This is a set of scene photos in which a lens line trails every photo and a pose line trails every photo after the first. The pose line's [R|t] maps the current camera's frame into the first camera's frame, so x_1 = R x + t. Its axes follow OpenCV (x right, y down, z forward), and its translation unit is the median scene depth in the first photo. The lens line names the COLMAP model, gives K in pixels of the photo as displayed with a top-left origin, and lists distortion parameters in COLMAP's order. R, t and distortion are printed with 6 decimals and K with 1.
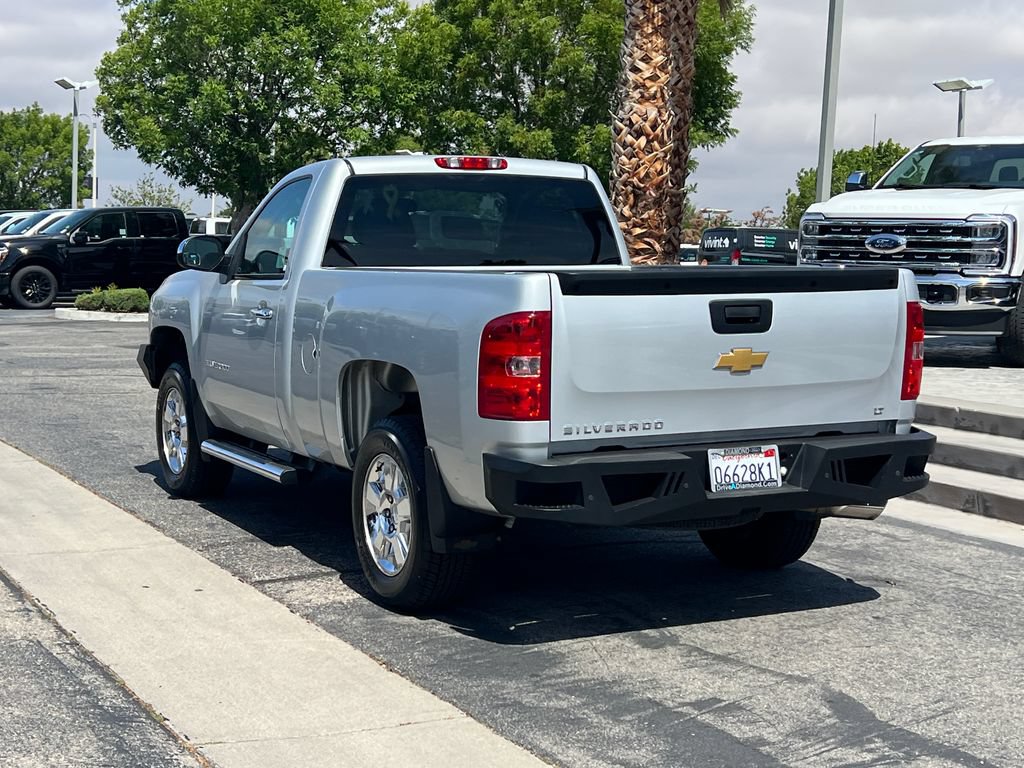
lens RADIAL K [[1567.9, 0, 481.3], [0, 1567.9, 404.7], [0, 0, 1]] dist [0.133294, 0.000000]
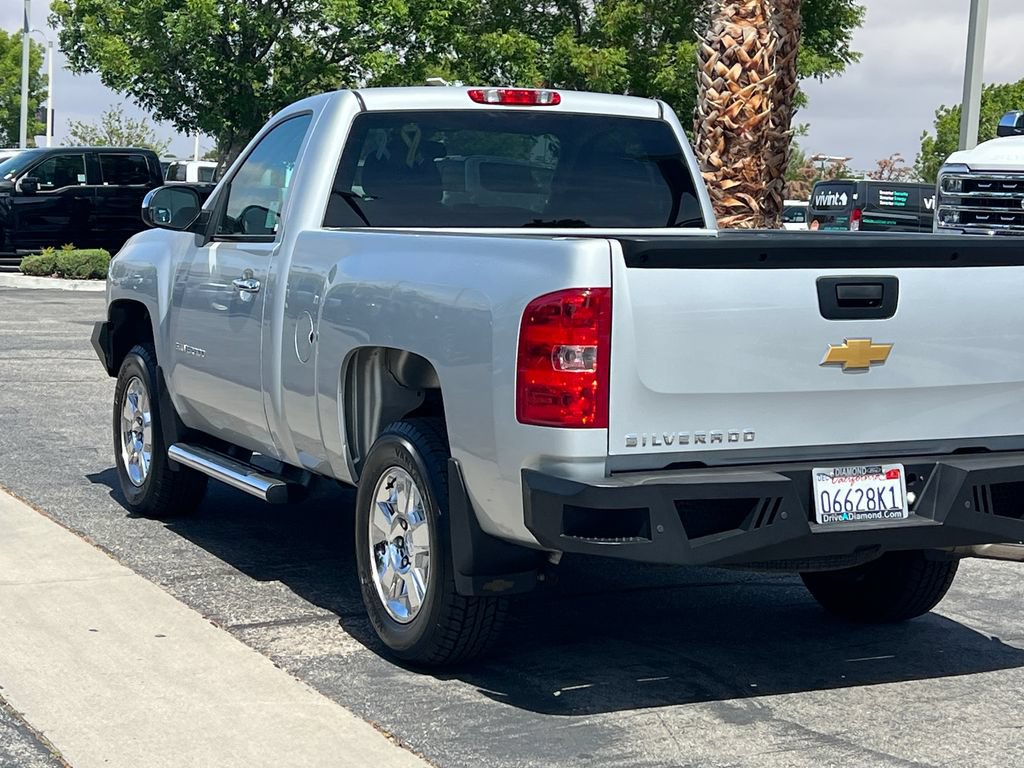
lens RADIAL K [[1978.2, 0, 465.7], [0, 1978.2, 380.5], [0, 0, 1]] dist [0.131376, 0.000000]
pose [[0.999374, 0.014474, -0.032275, 0.003858], [-0.014780, 0.999848, -0.009270, -0.003128], [0.032136, 0.009742, 0.999436, 0.013340]]
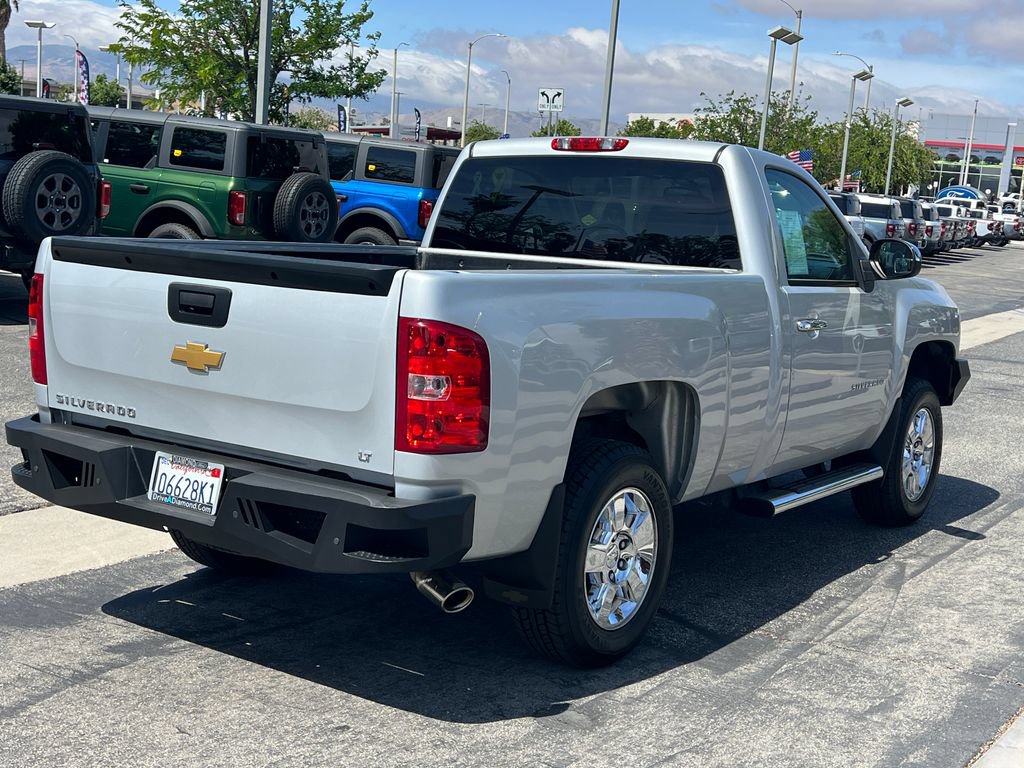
lens RADIAL K [[1328.7, 0, 507.4], [0, 1328.7, 403.6], [0, 0, 1]] dist [0.114086, 0.000000]
pose [[0.472831, 0.150594, -0.868189, 0.820756], [-0.144221, 0.985227, 0.092349, -0.088319], [0.869270, 0.081546, 0.487564, 0.746343]]
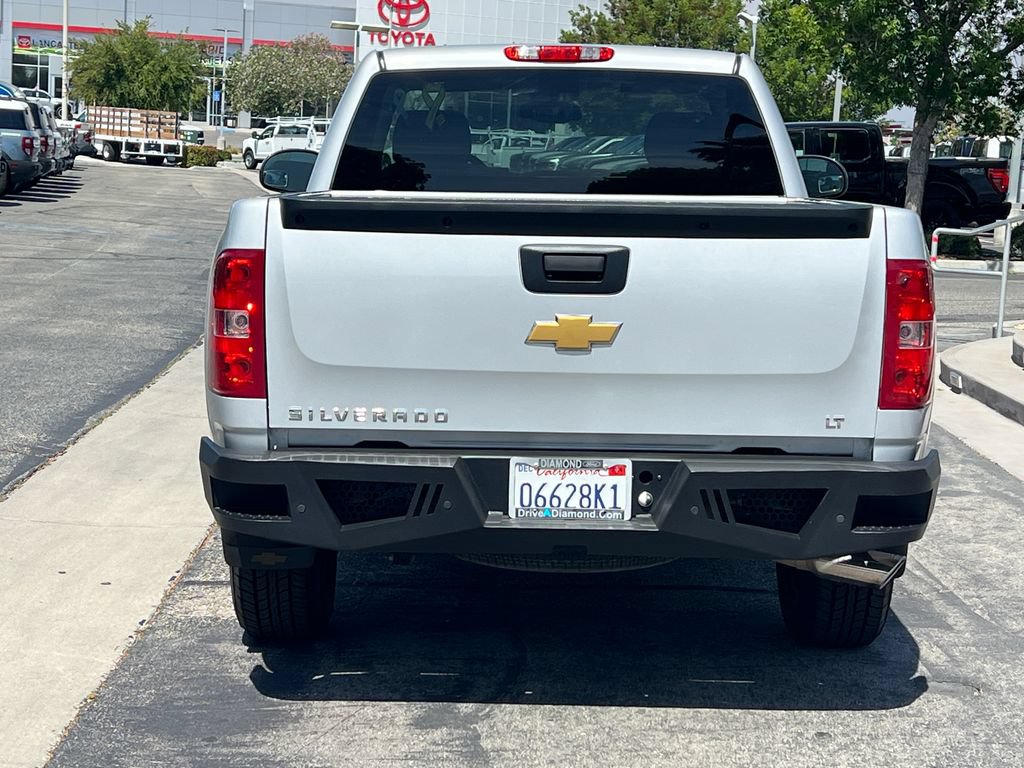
lens RADIAL K [[1978.2, 0, 481.9], [0, 1978.2, 397.3], [0, 0, 1]] dist [0.131376, 0.000000]
pose [[0.887393, 0.068389, -0.455914, 0.495503], [-0.062632, 0.997651, 0.027744, -0.020292], [0.456740, 0.003936, 0.889591, 0.194601]]
